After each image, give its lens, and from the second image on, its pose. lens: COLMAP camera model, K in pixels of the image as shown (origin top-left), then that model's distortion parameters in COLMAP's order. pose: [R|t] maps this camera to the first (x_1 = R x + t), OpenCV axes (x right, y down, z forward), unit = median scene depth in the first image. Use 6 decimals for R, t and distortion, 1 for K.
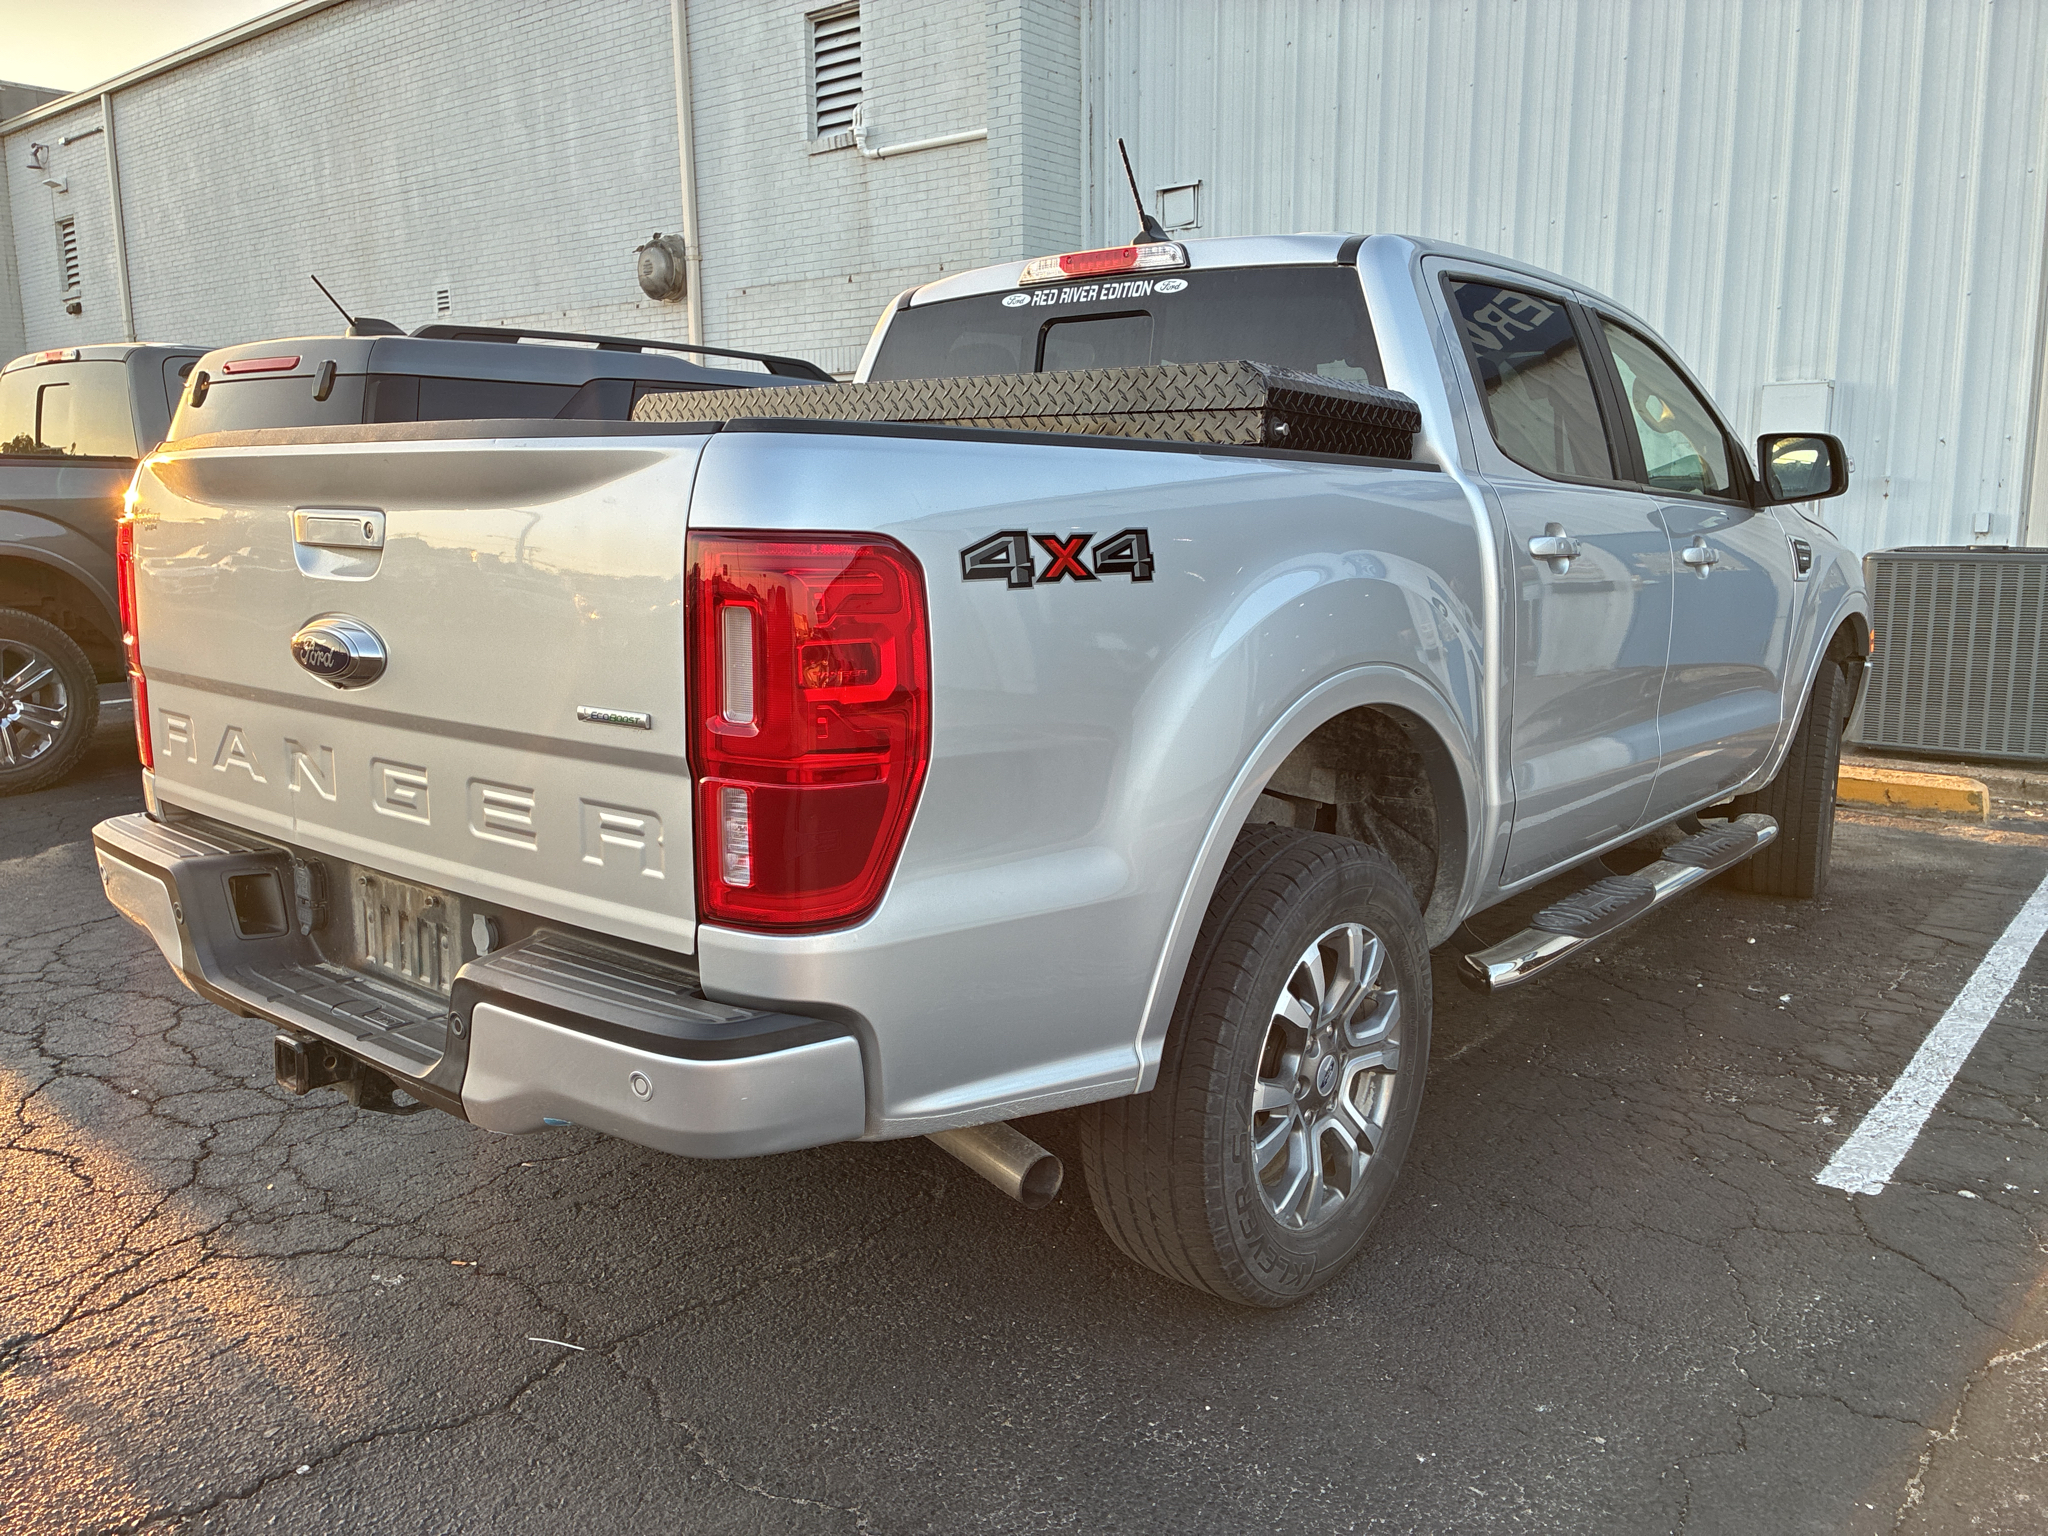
lens RADIAL K [[1576.6, 0, 1052.0], [0, 1576.6, 766.0], [0, 0, 1]] dist [0.075682, -0.100999]
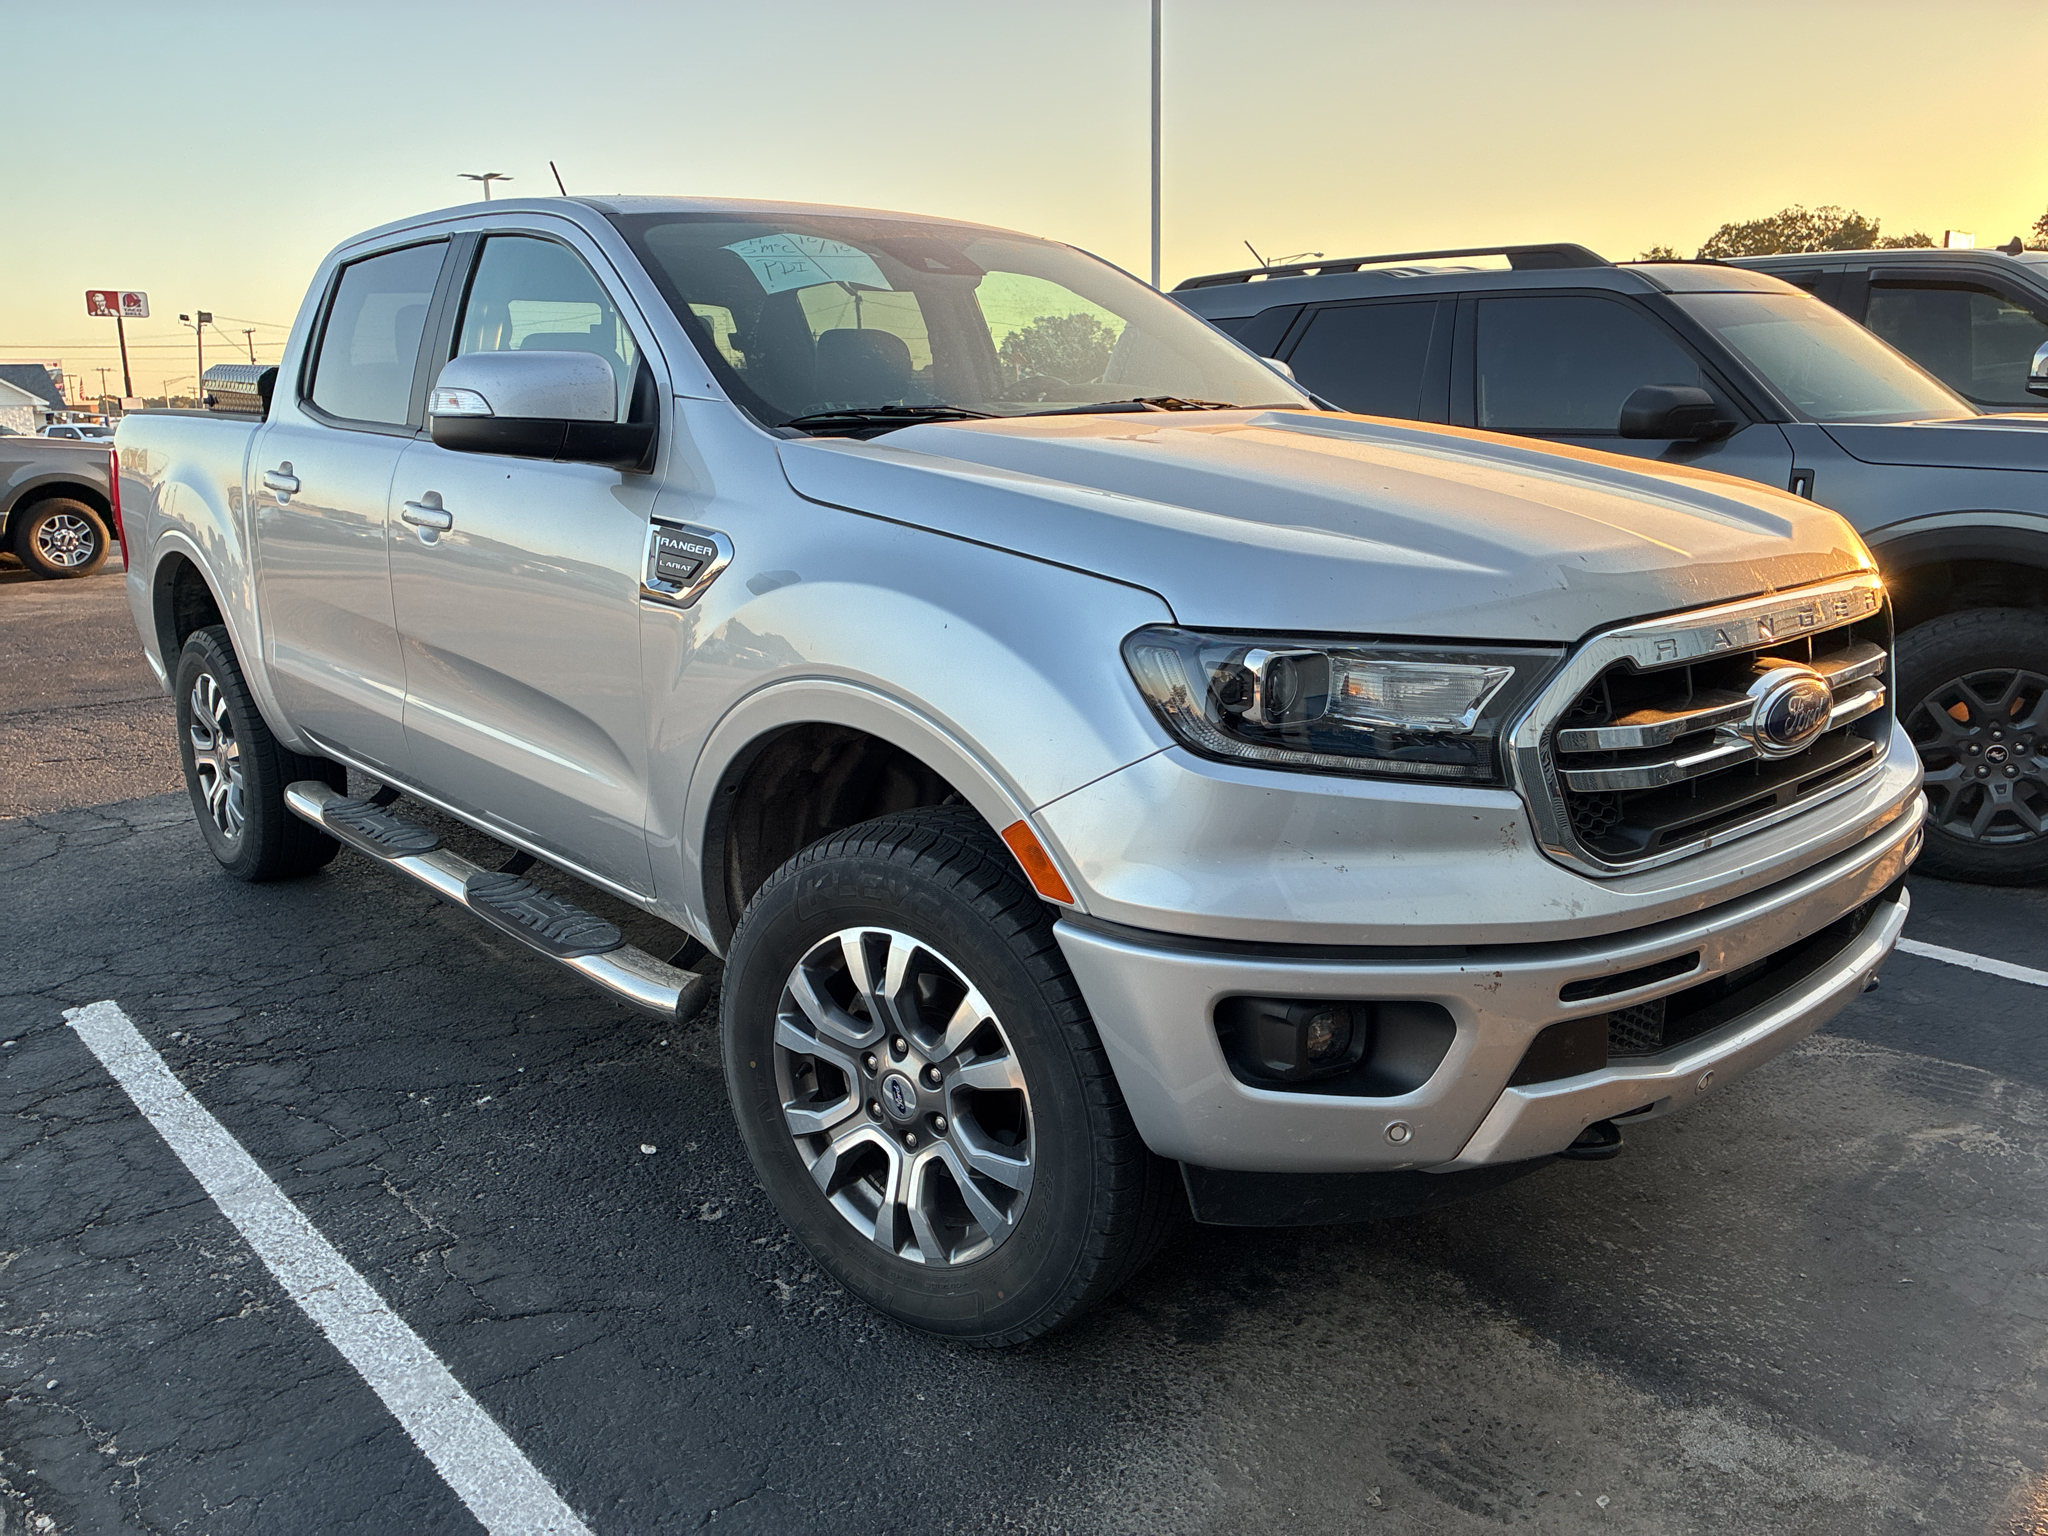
lens RADIAL K [[1576.6, 0, 1052.0], [0, 1576.6, 766.0], [0, 0, 1]] dist [0.075682, -0.100999]
pose [[-0.167468, 0.232419, -0.958090, 0.987931], [-0.146539, 0.955151, 0.257320, -0.229961], [0.974926, 0.183491, -0.125898, 1.199836]]
